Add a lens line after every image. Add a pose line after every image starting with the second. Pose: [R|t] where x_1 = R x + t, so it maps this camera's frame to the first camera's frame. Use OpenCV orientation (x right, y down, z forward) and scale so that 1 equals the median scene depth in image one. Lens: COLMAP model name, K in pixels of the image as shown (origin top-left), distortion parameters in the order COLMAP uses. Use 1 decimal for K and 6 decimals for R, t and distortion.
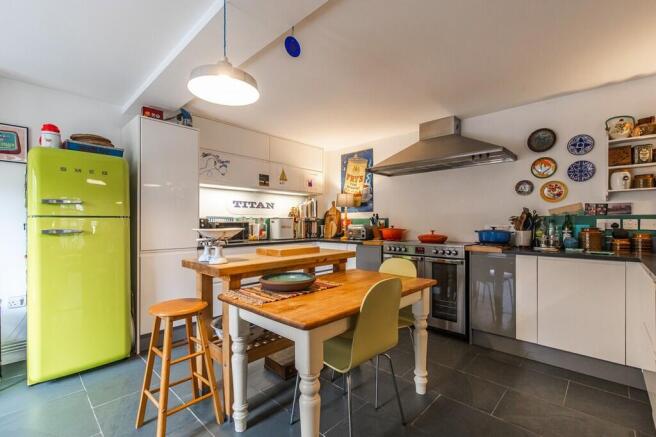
lens RADIAL K [[293.6, 0, 327.8], [0, 293.6, 221.6], [0, 0, 1]] dist [0.004142, 0.000552]
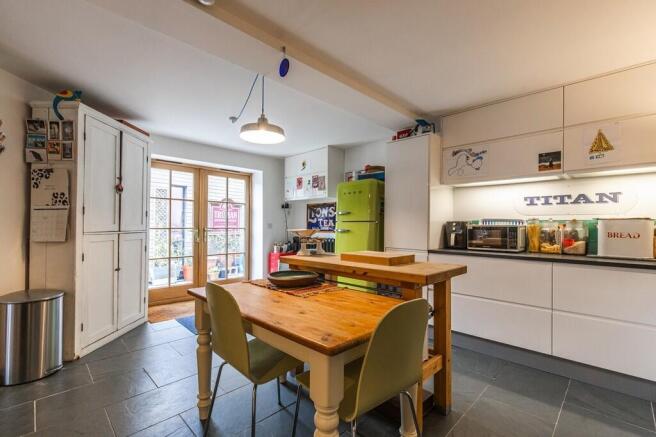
lens RADIAL K [[293.6, 0, 330.1], [0, 293.6, 221.1], [0, 0, 1]] dist [0.004142, 0.000552]
pose [[-0.019441, -0.015444, -0.999692, 0.427627], [-0.004463, 0.999872, -0.015360, 0.003064], [0.999801, 0.004163, -0.019507, 0.520114]]
